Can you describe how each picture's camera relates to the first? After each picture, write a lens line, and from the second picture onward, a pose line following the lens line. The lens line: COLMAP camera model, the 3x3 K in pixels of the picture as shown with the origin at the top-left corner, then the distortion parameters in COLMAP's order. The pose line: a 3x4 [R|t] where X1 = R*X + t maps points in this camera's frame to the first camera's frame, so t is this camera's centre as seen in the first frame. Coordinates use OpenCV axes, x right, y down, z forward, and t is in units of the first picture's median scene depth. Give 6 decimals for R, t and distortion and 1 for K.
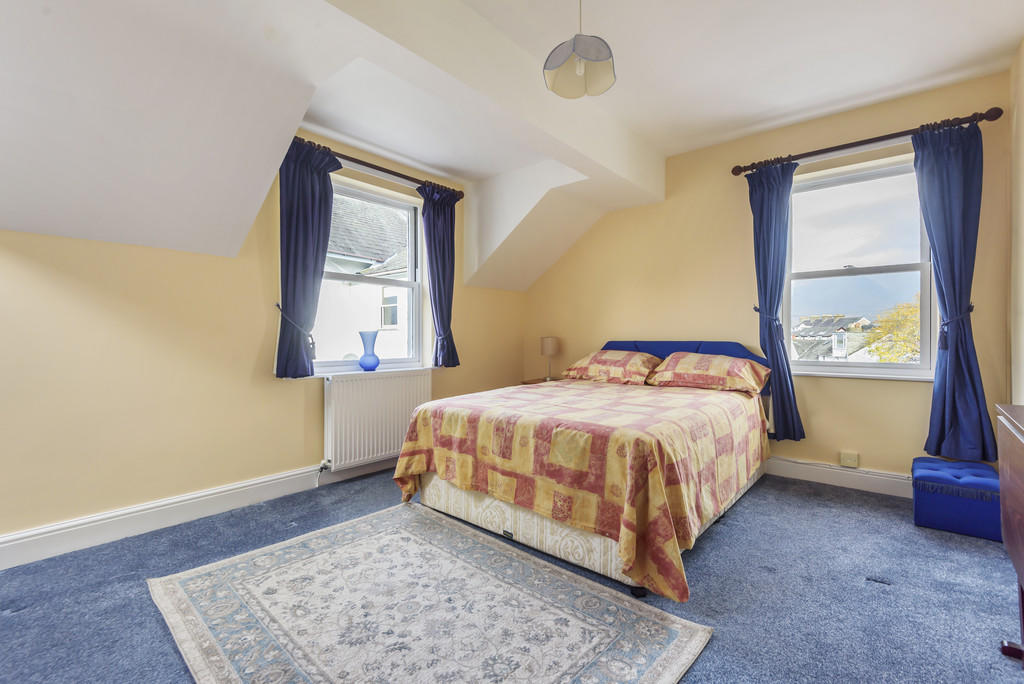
lens RADIAL K [[468.2, 0, 506.7], [0, 468.2, 337.3], [0, 0, 1]] dist [0.024297, -0.002156]
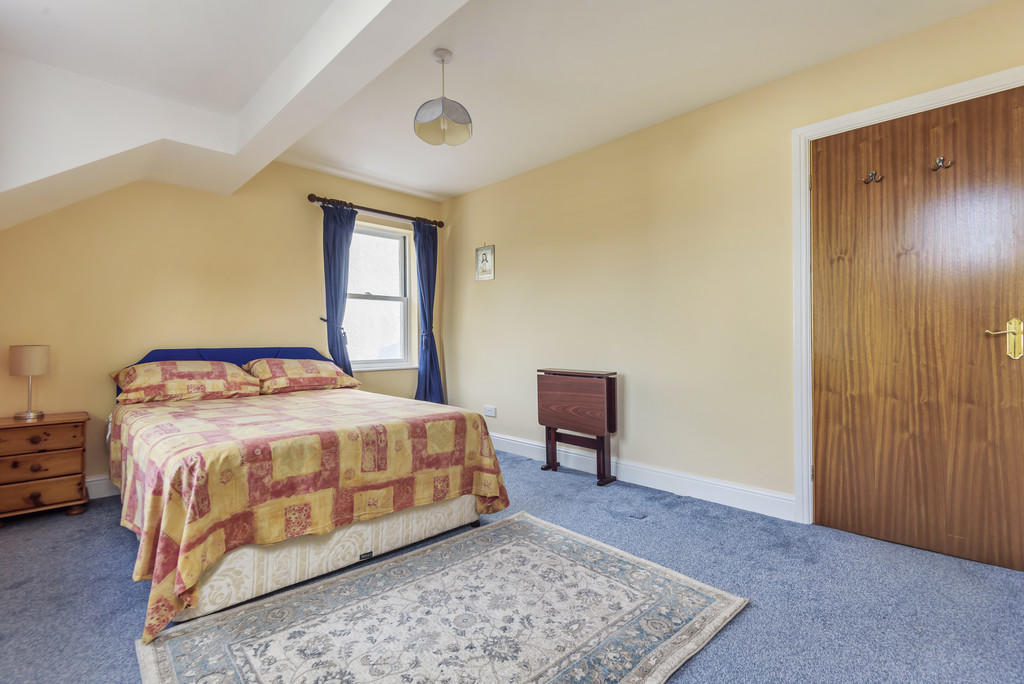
lens RADIAL K [[468.2, 0, 510.3], [0, 468.2, 338.6], [0, 0, 1]] dist [0.024297, -0.002156]
pose [[0.087949, 0.001892, 0.996123, -0.949199], [0.008437, 0.999961, -0.002645, -0.006081], [-0.996089, 0.008637, 0.087929, 0.660702]]
